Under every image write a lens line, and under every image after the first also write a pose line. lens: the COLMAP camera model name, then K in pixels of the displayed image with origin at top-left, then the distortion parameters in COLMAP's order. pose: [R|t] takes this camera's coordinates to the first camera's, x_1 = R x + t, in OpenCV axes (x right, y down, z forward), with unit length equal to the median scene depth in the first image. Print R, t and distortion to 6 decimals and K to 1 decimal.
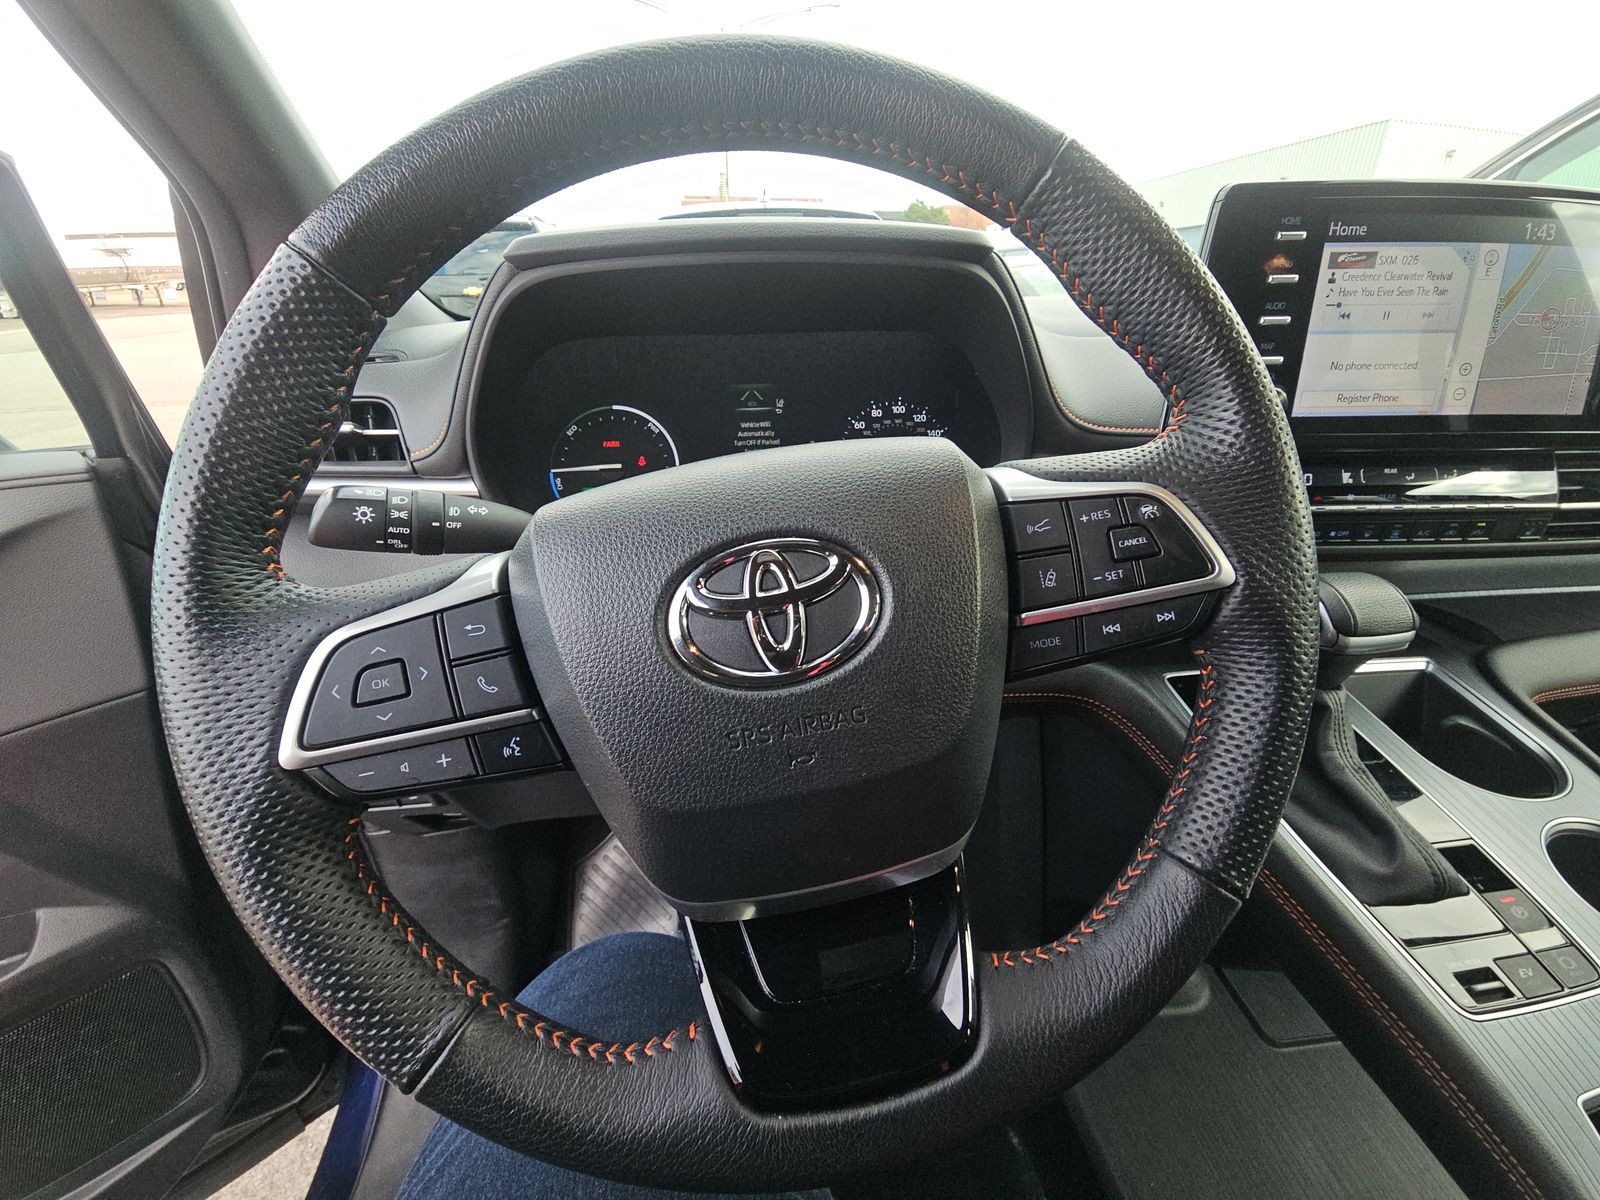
lens RADIAL K [[632.9, 0, 800.0], [0, 632.9, 600.0], [0, 0, 1]] dist [0.001890, -0.010834]
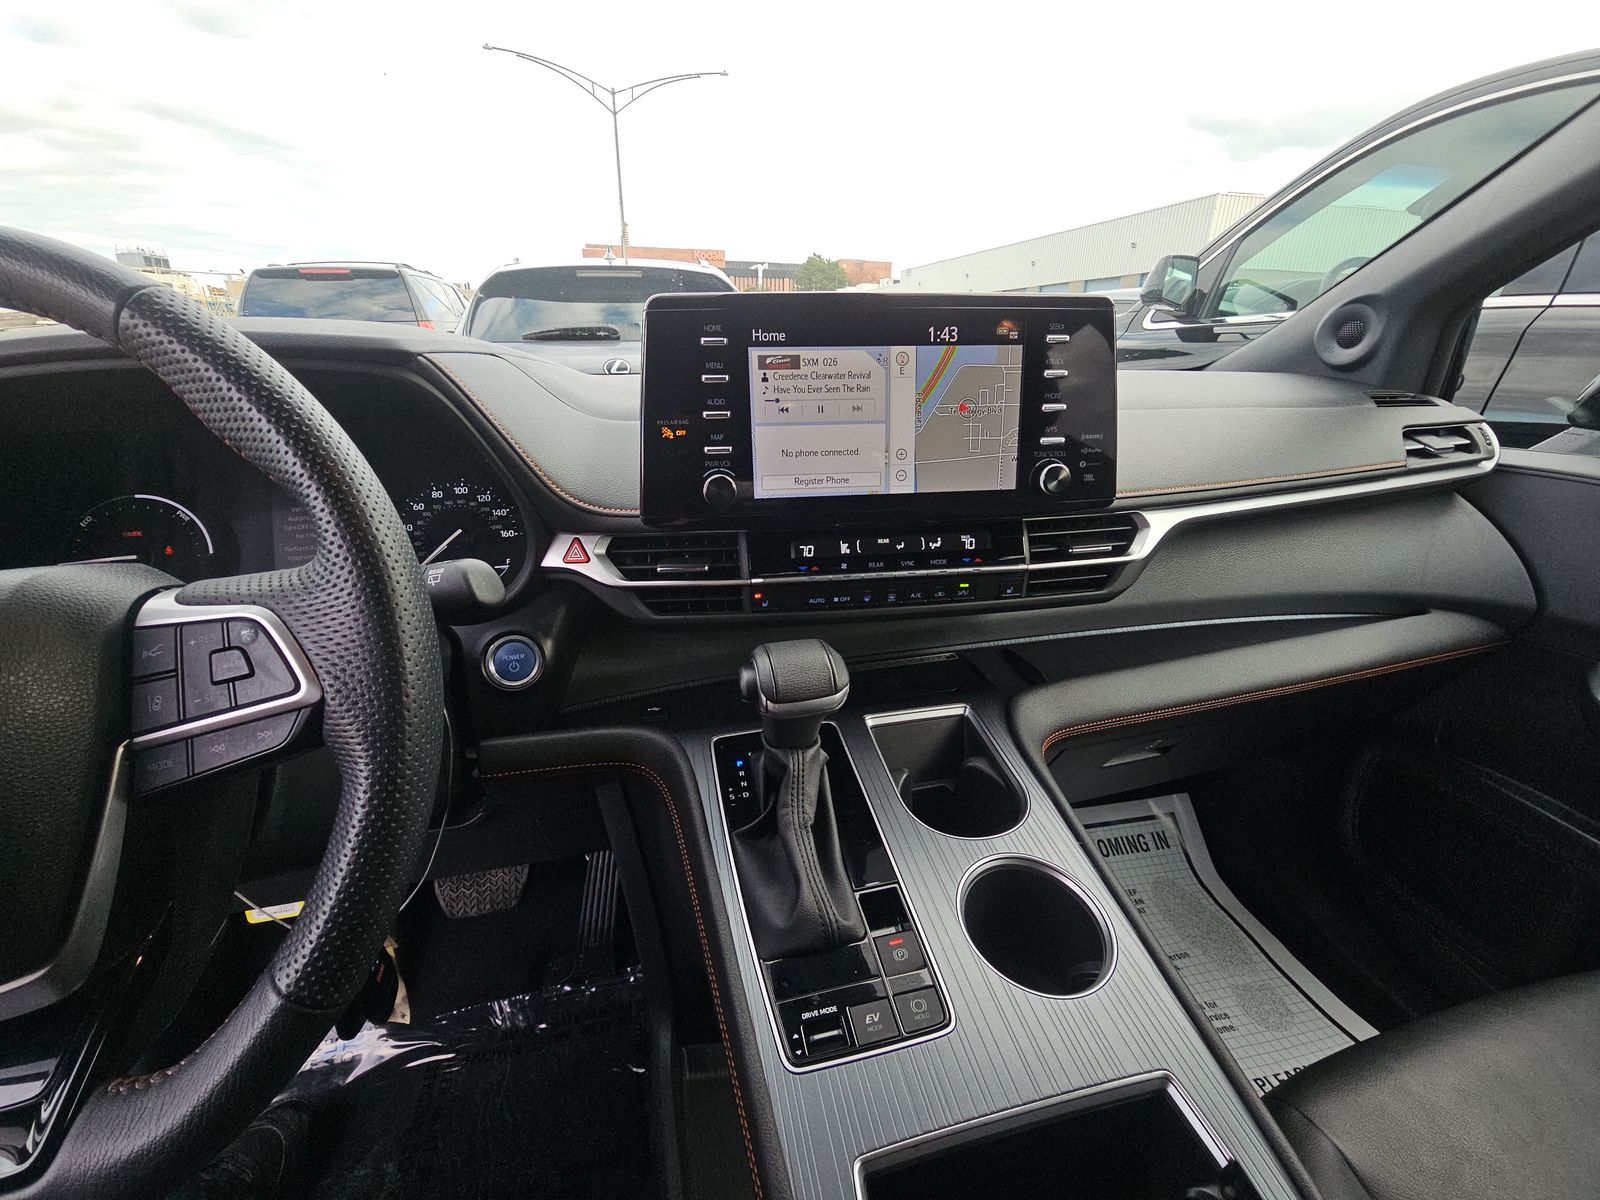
lens RADIAL K [[632.2, 0, 800.0], [0, 632.2, 600.0], [0, 0, 1]] dist [-0.014061, 0.000064]
pose [[0.988707, -0.042267, 0.143777, 0.721680], [0.051344, 0.996876, -0.060017, -0.047995], [-0.140791, 0.066721, 0.987789, -0.088379]]
